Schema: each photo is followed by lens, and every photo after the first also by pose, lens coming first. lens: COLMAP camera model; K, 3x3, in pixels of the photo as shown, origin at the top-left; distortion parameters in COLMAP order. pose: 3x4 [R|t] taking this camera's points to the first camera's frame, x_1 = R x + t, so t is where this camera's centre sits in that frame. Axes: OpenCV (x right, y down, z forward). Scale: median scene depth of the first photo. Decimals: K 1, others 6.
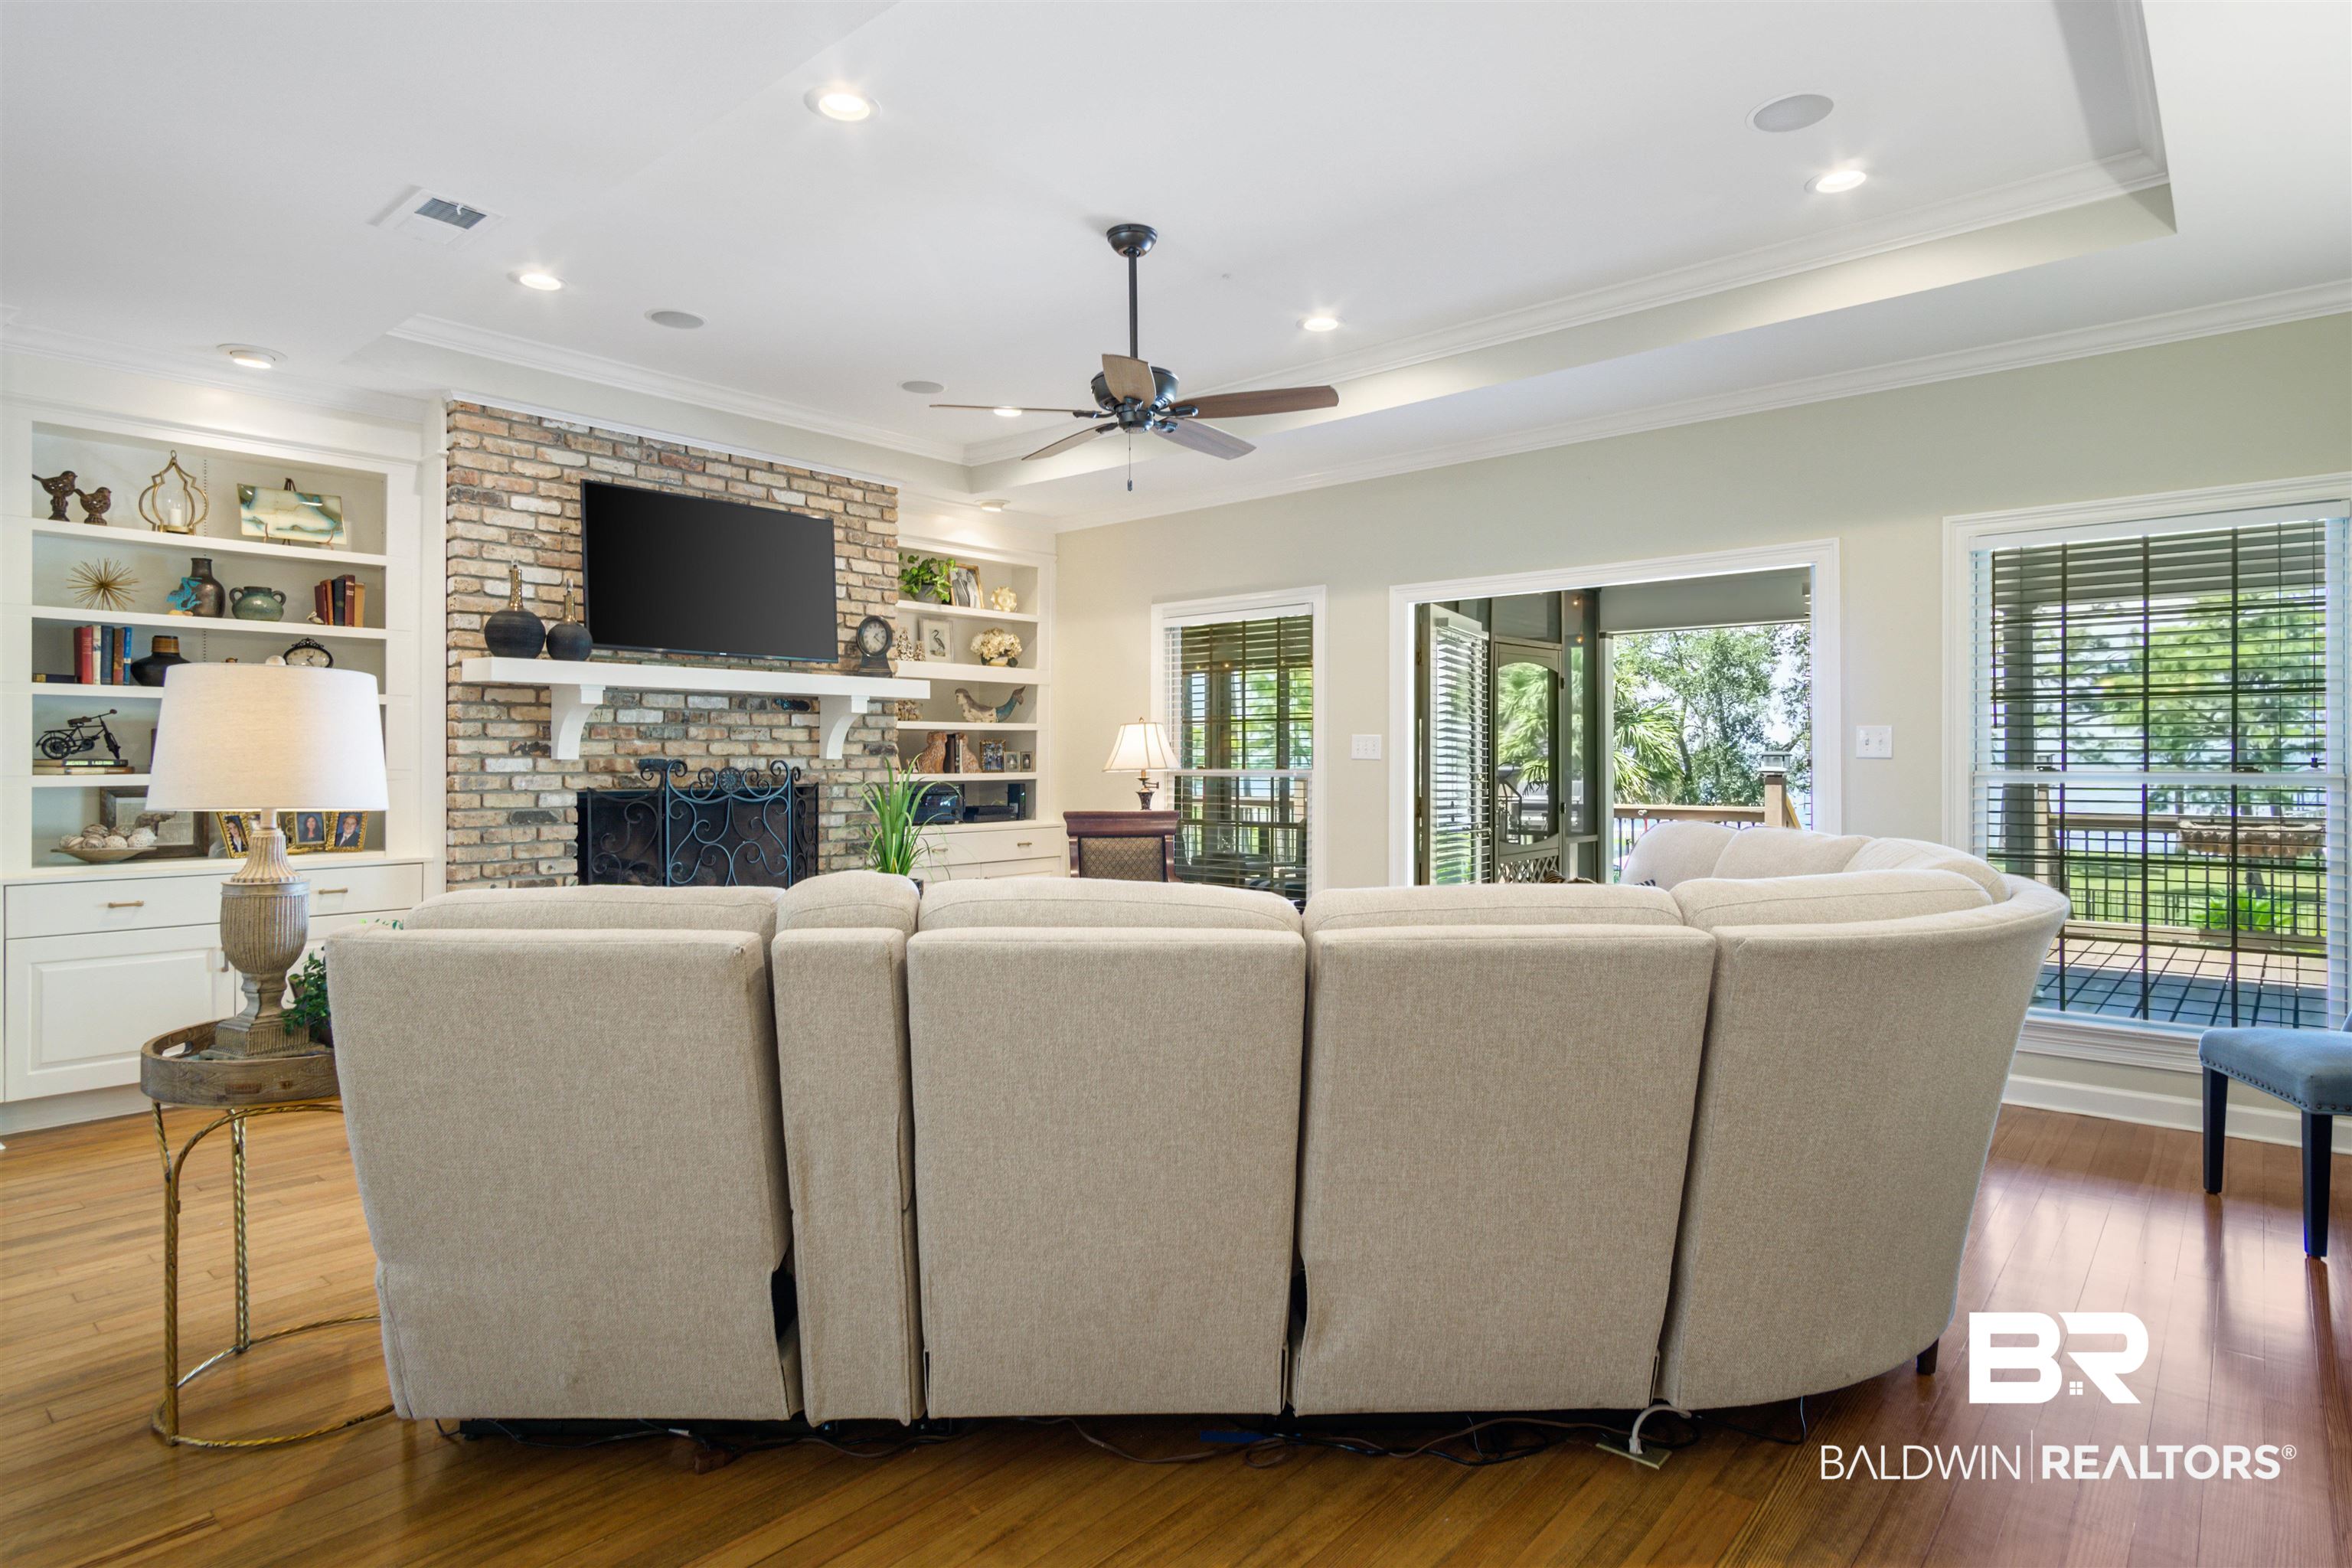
lens RADIAL K [[1254.5, 0, 1156.8], [0, 1254.5, 754.0], [0, 0, 1]] dist [-0.009031, 0.000564]
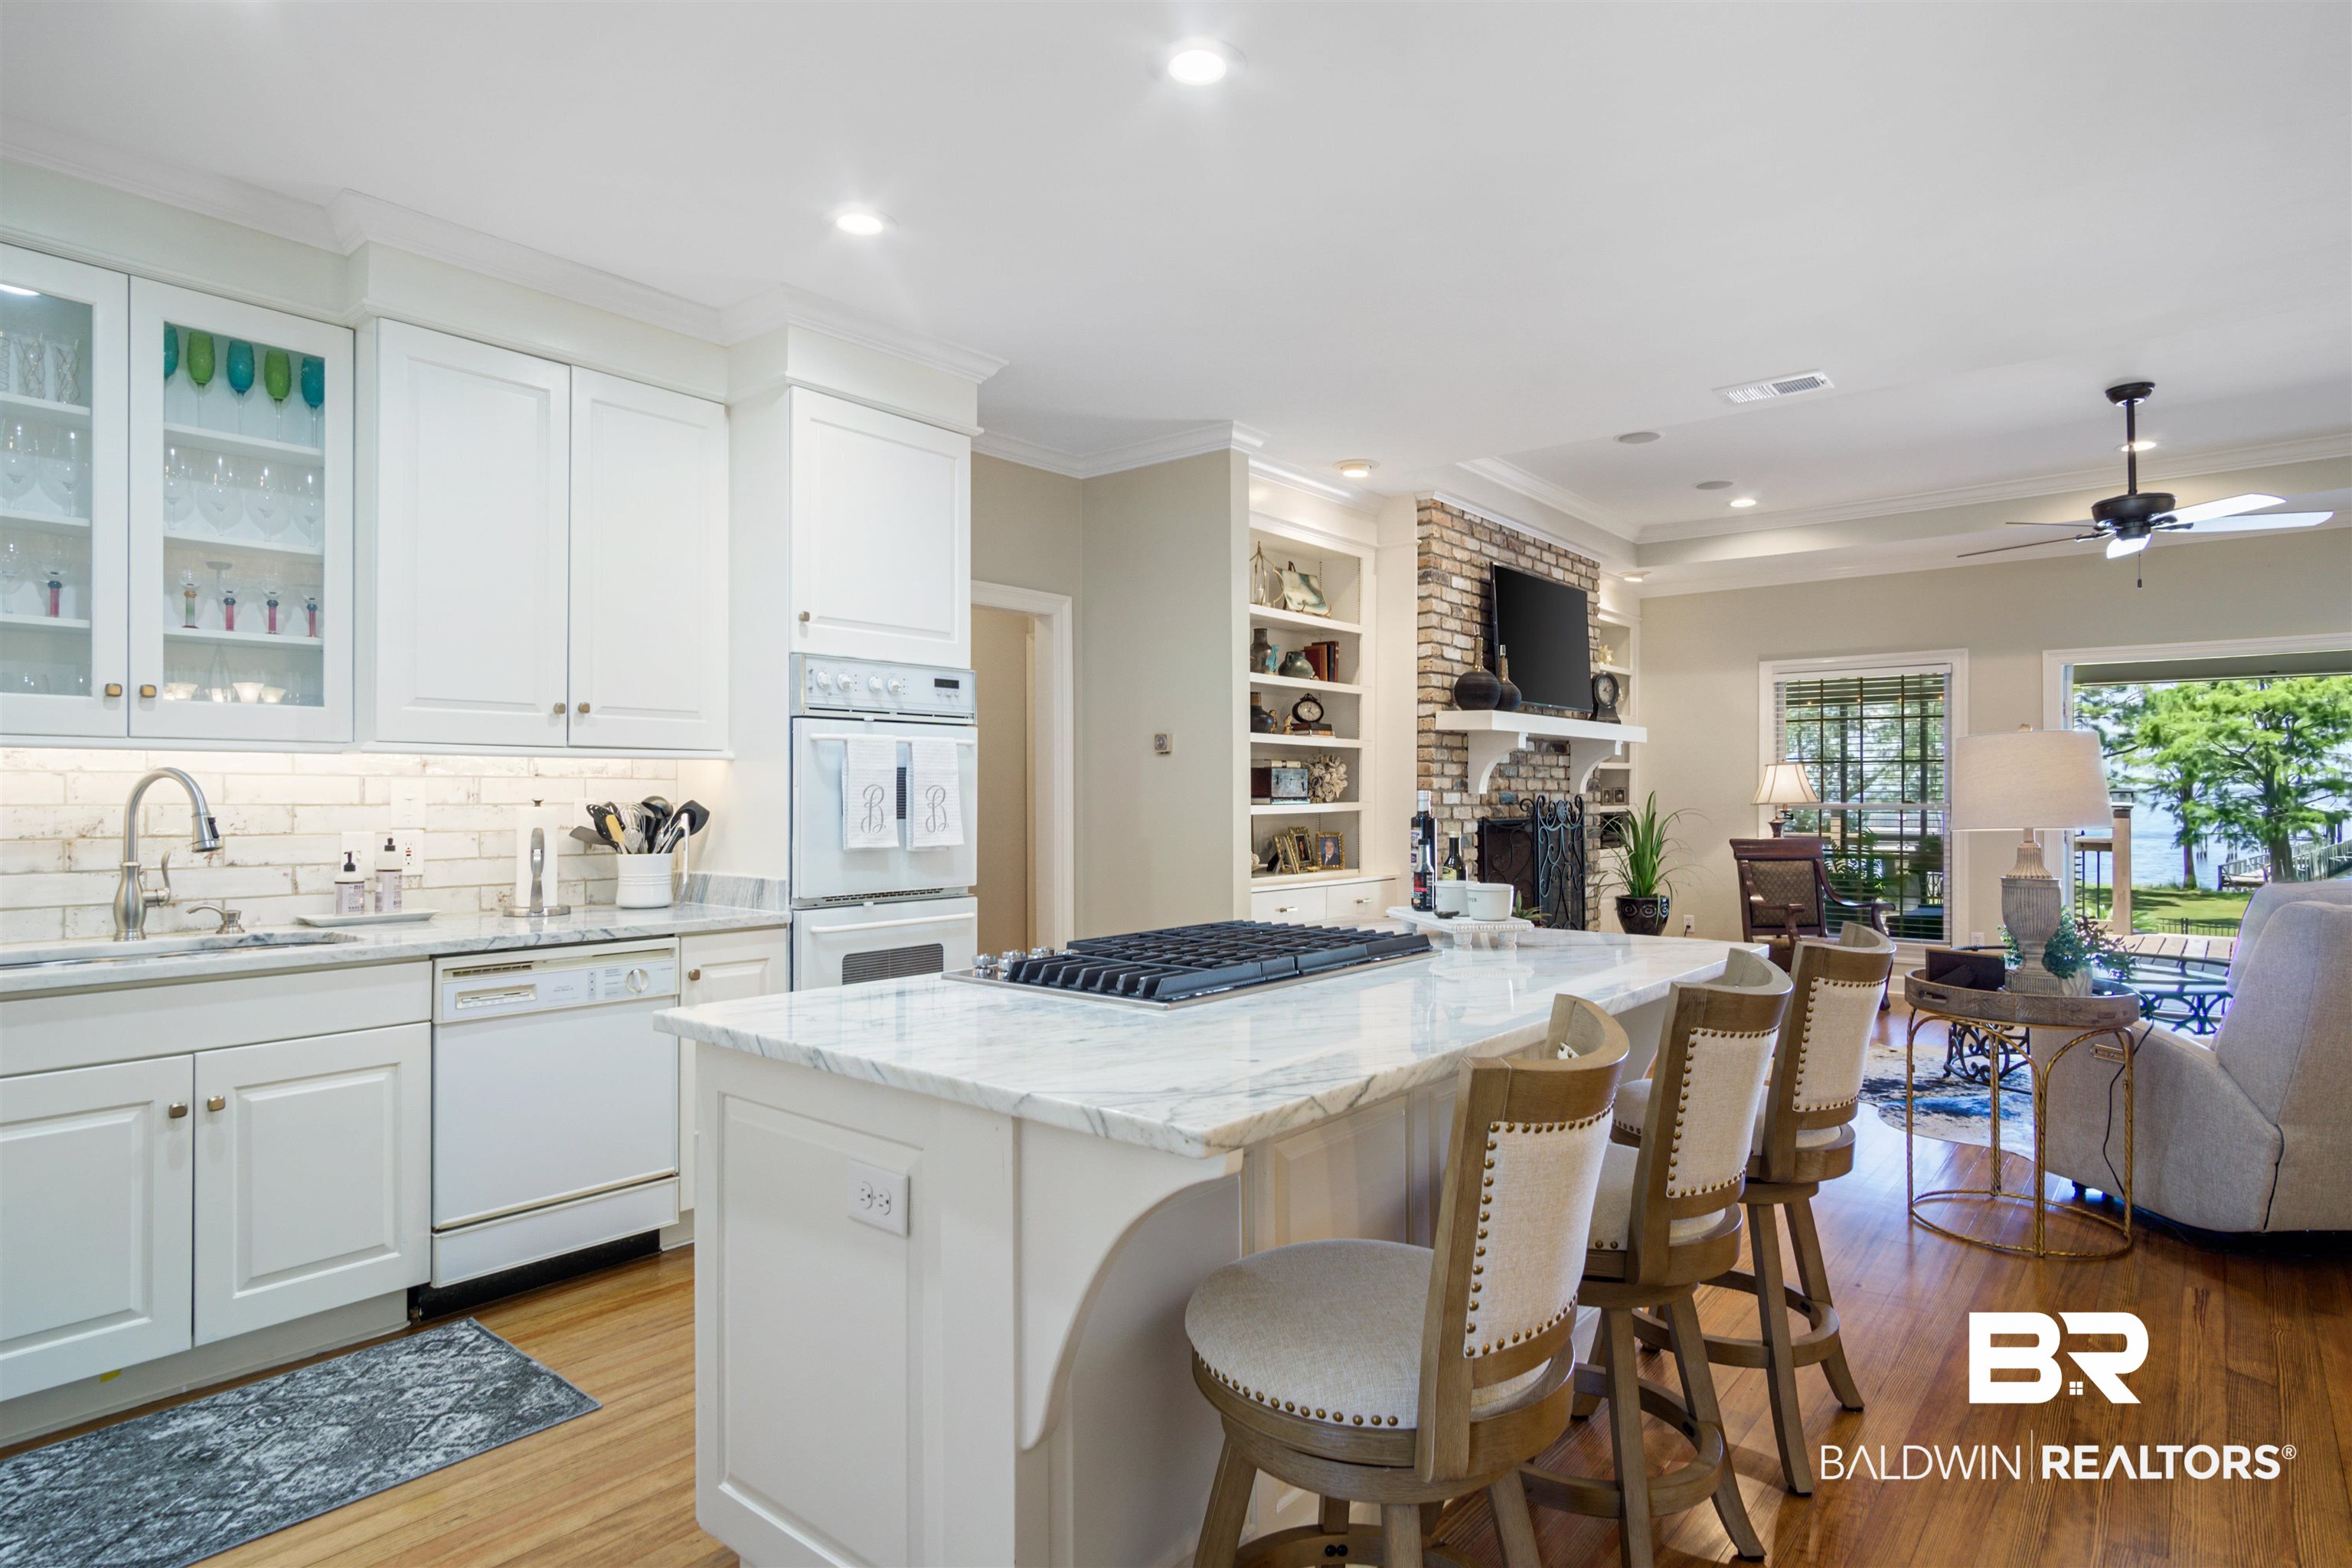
lens RADIAL K [[1241.3, 0, 1163.8], [0, 1241.3, 780.9], [0, 0, 1]] dist [-0.006859, -0.000137]
pose [[0.999802, 0.003495, 0.019593, -0.787388], [-0.003379, 0.999976, -0.005969, 0.000121], [-0.019613, 0.005901, 0.999790, -0.189102]]
